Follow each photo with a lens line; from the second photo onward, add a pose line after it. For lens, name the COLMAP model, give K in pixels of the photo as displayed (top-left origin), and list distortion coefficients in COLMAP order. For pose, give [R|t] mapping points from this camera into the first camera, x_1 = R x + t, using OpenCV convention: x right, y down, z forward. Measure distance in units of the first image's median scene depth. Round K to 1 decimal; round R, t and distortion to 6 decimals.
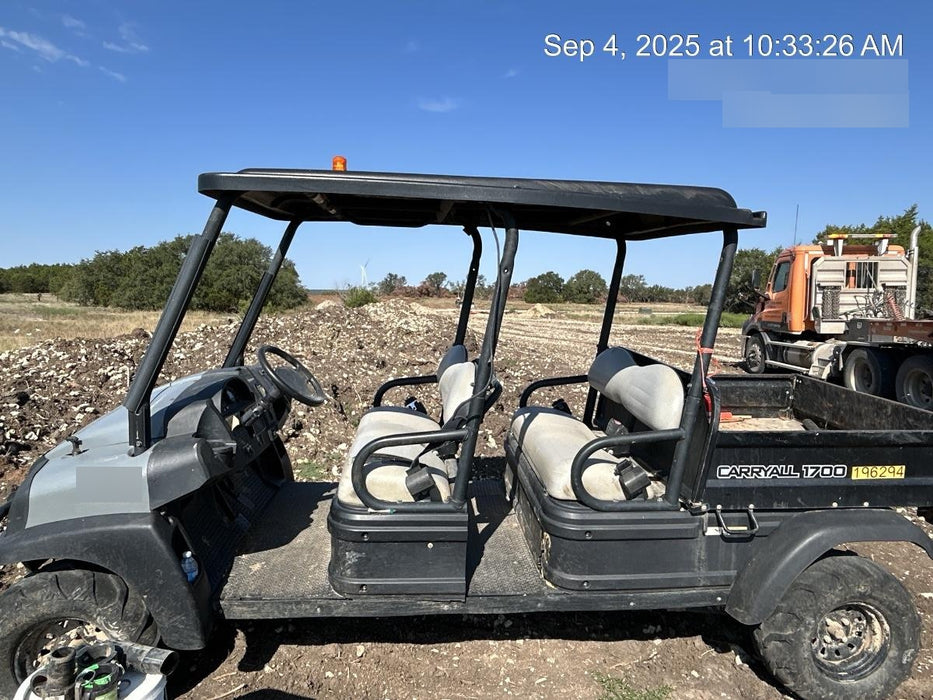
lens RADIAL K [[594.7, 0, 465.0], [0, 594.7, 349.4], [0, 0, 1]] dist [-0.012524, 0.004095]
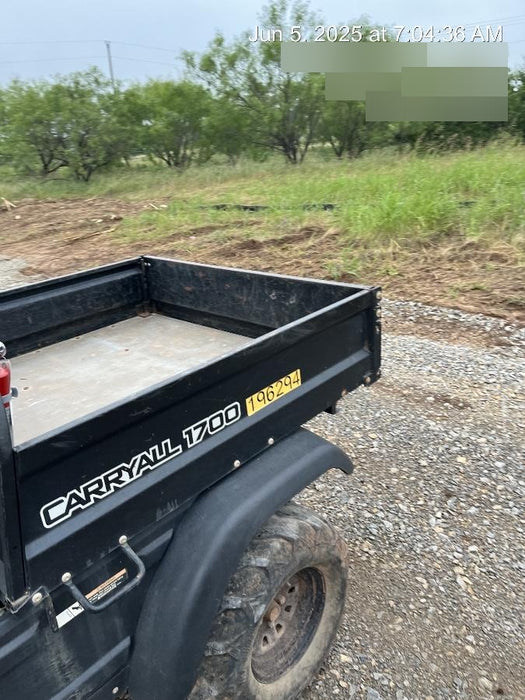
lens RADIAL K [[528.0, 0, 263.3], [0, 528.0, 348.5], [0, 0, 1]] dist [0.042238, -0.059854]
pose [[0.735115, -0.325021, 0.594951, 0.335715], [0.182853, 0.940117, 0.287653, -0.021627], [-0.652817, -0.102670, 0.750525, 0.548181]]
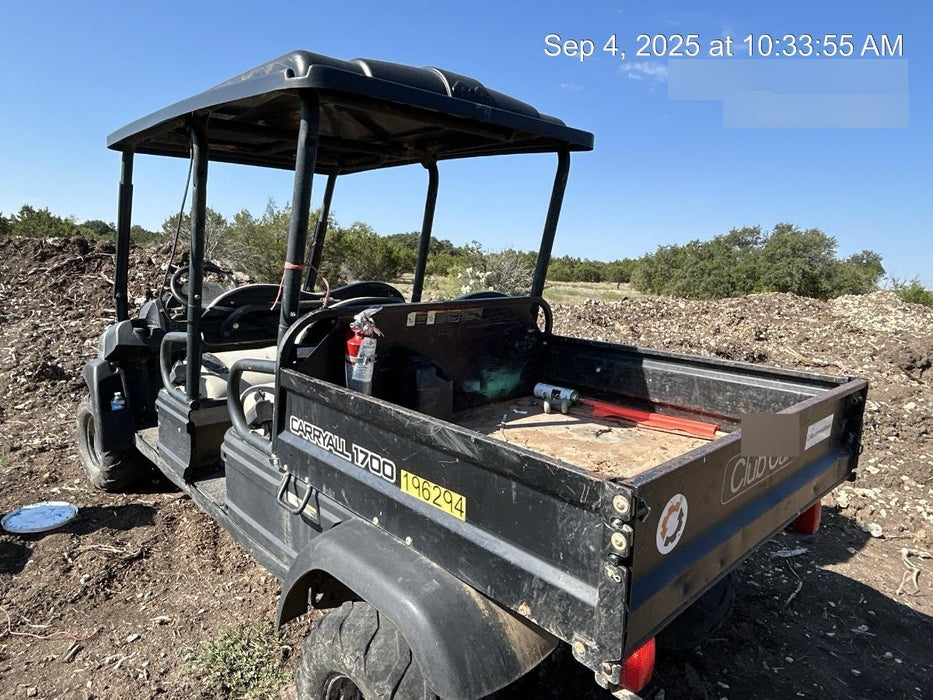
lens RADIAL K [[594.7, 0, 466.6], [0, 594.7, 350.5], [0, 0, 1]] dist [-0.012524, 0.004095]
pose [[0.610902, 0.116067, -0.783152, 1.141036], [-0.110289, 0.992026, 0.060992, 0.037877], [0.783986, 0.049113, 0.618832, 0.677647]]
